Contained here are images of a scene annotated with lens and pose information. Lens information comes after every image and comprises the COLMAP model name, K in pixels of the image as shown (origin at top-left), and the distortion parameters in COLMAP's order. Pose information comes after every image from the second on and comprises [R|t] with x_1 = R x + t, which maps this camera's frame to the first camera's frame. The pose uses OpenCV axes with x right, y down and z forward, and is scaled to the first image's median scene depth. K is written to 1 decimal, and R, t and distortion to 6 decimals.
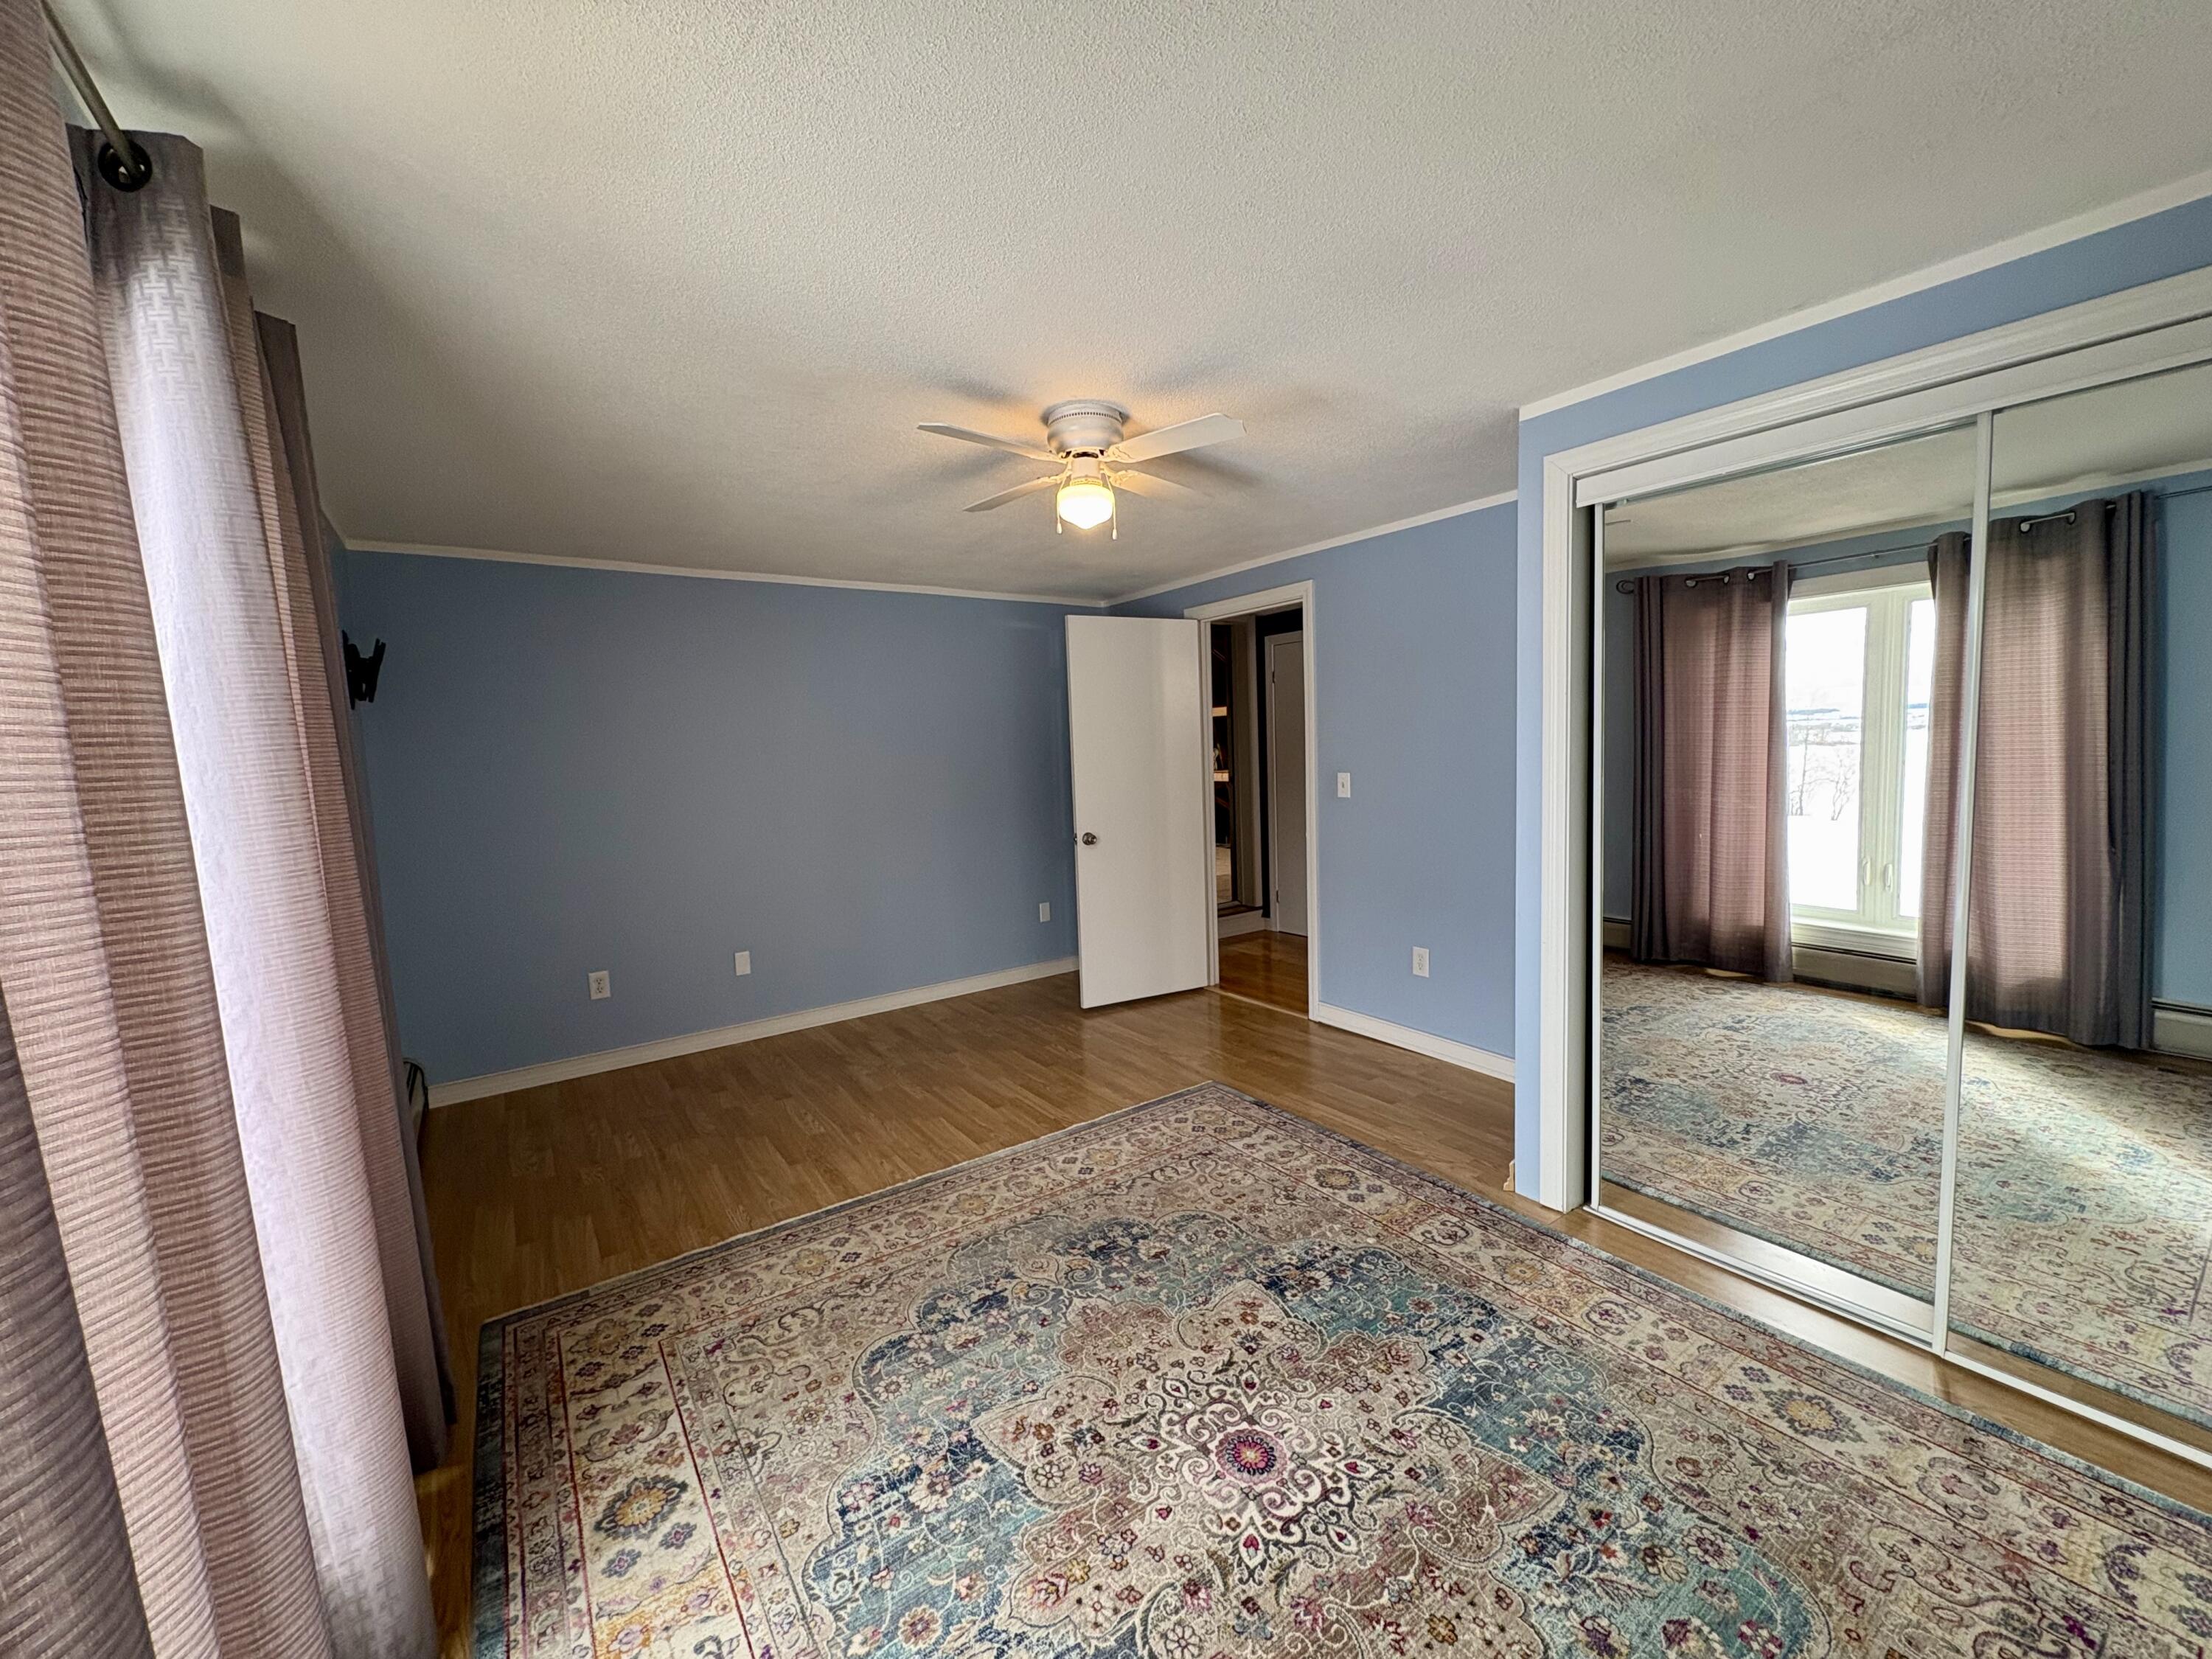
lens RADIAL K [[885.0, 0, 1106.0], [0, 885.0, 829.5], [0, 0, 1]] dist [-0.000317, -0.000192]
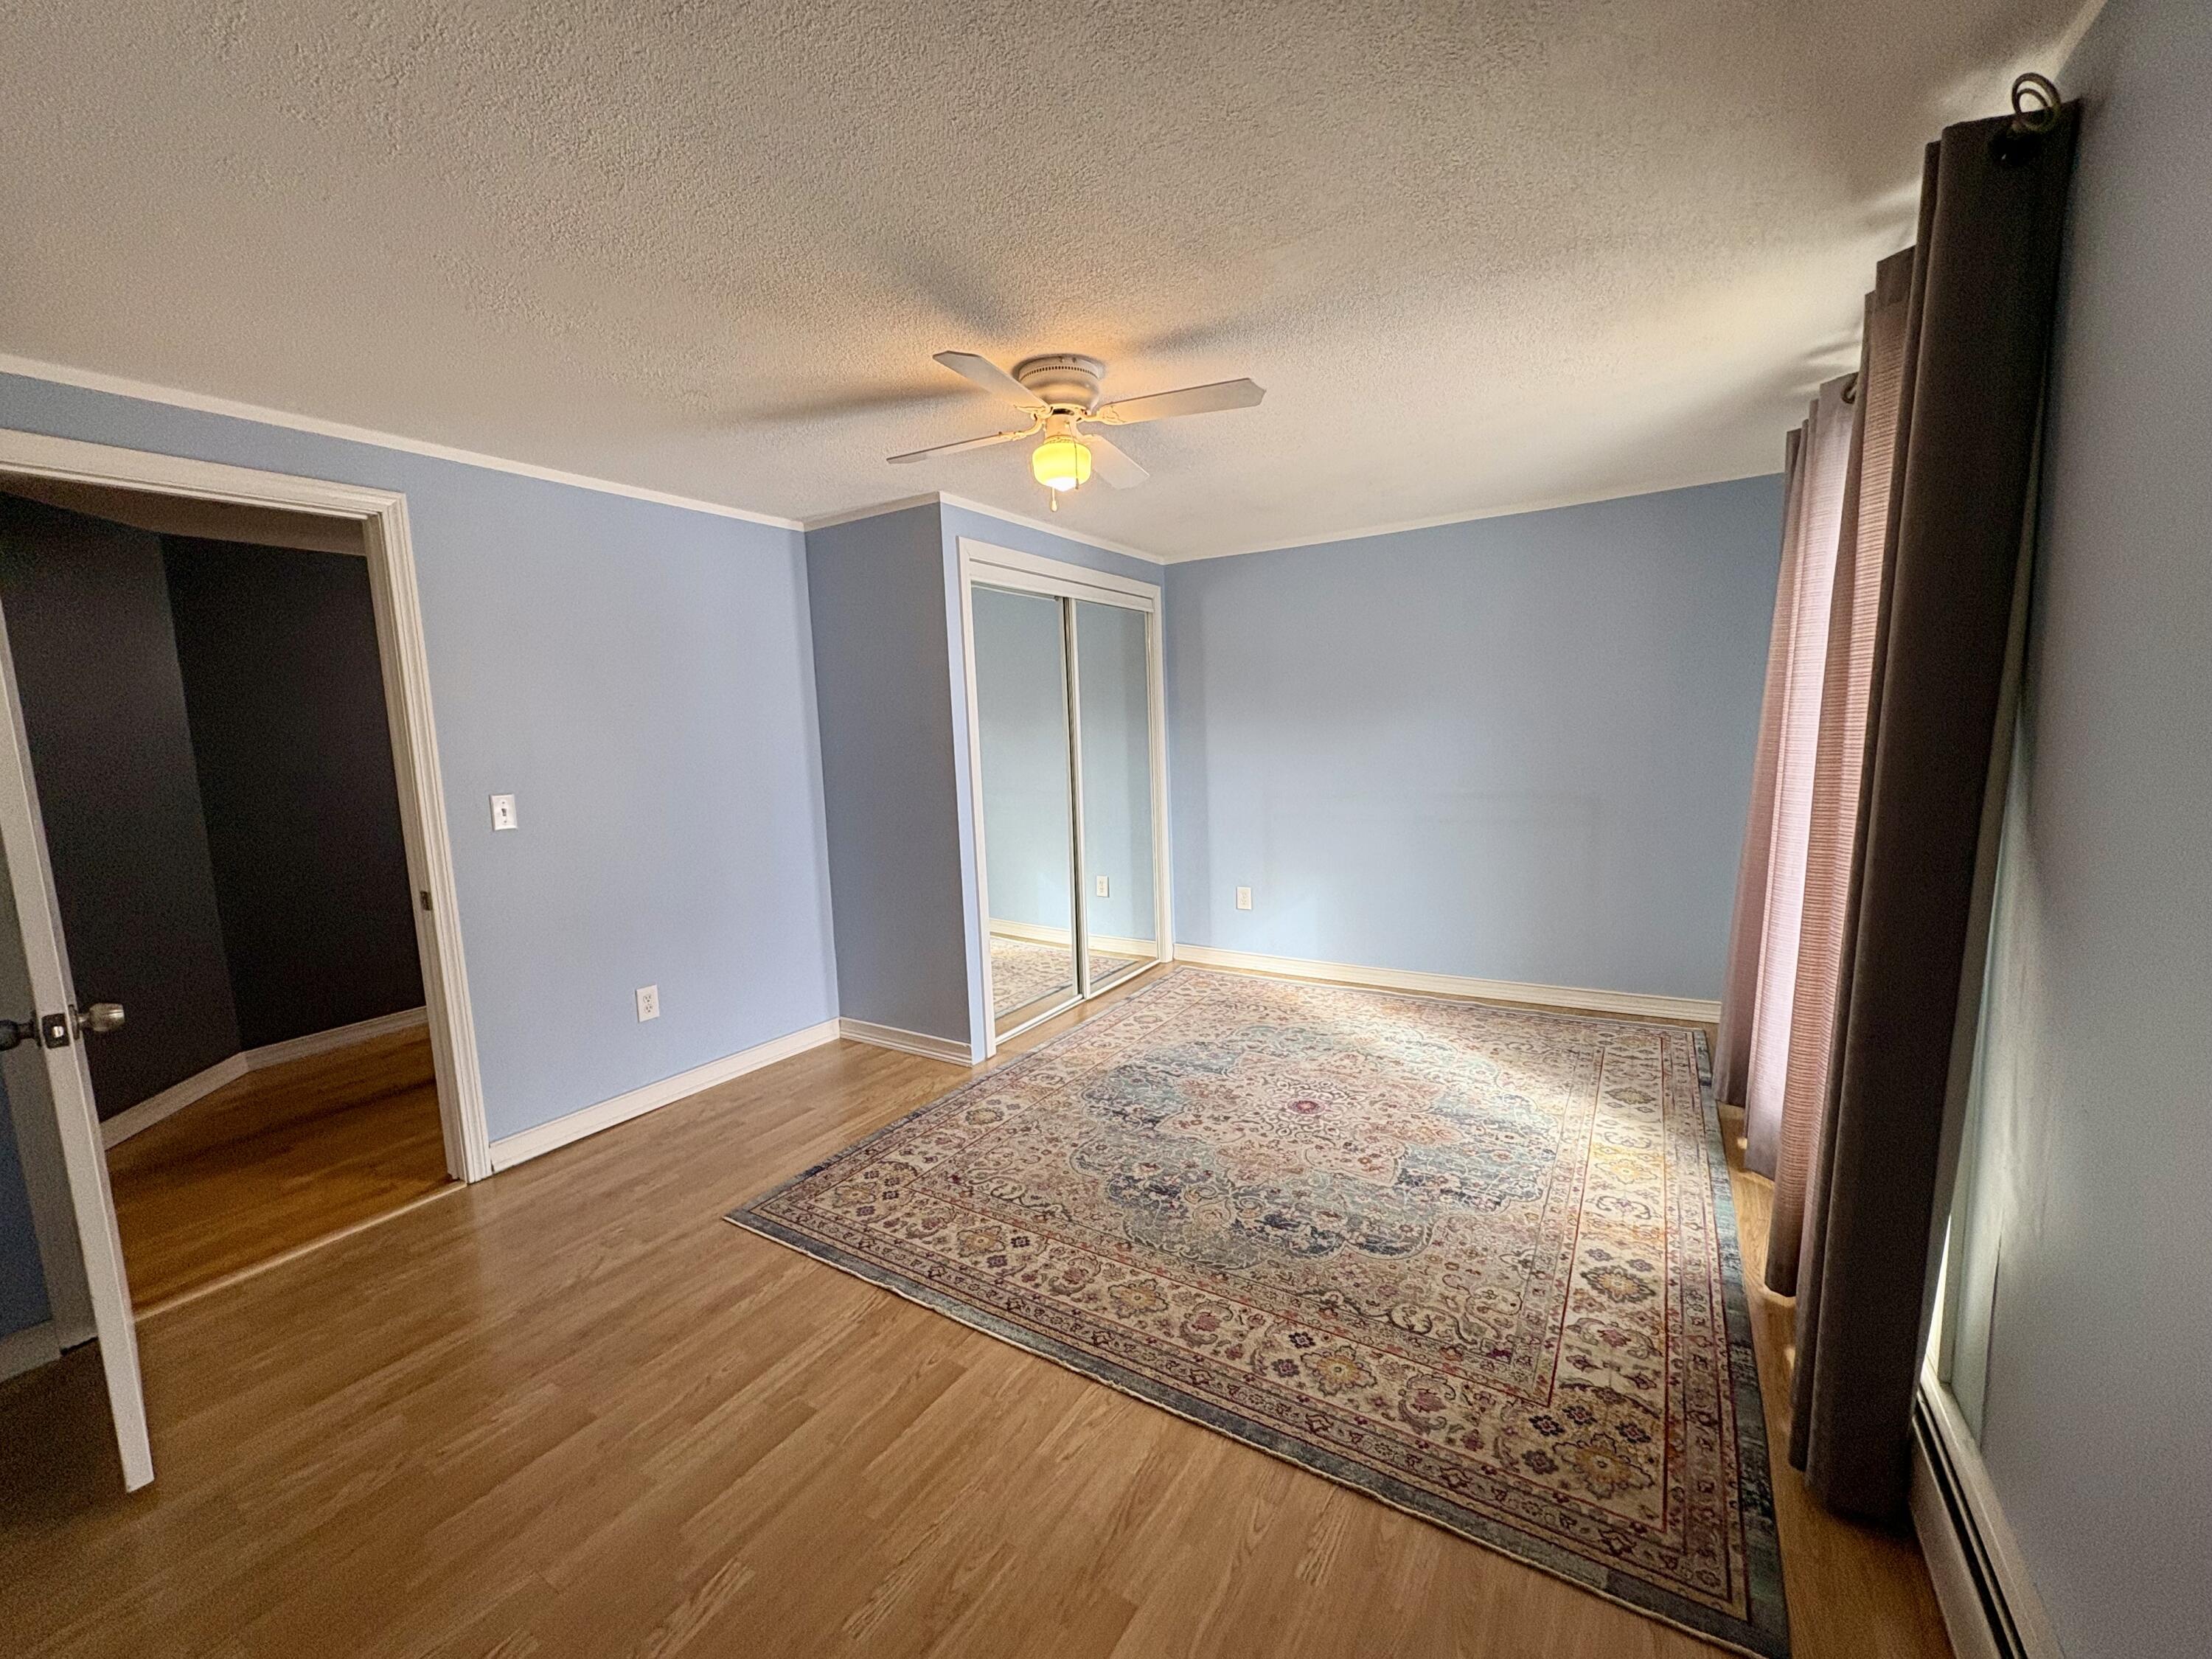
lens RADIAL K [[885.0, 0, 1106.0], [0, 885.0, 829.5], [0, 0, 1]] dist [-0.000317, -0.000192]
pose [[-0.391635, -0.061582, 0.918058, -1.122254], [0.135667, 0.982988, 0.123811, -0.117768], [-0.910064, 0.173039, -0.376618, 1.672370]]
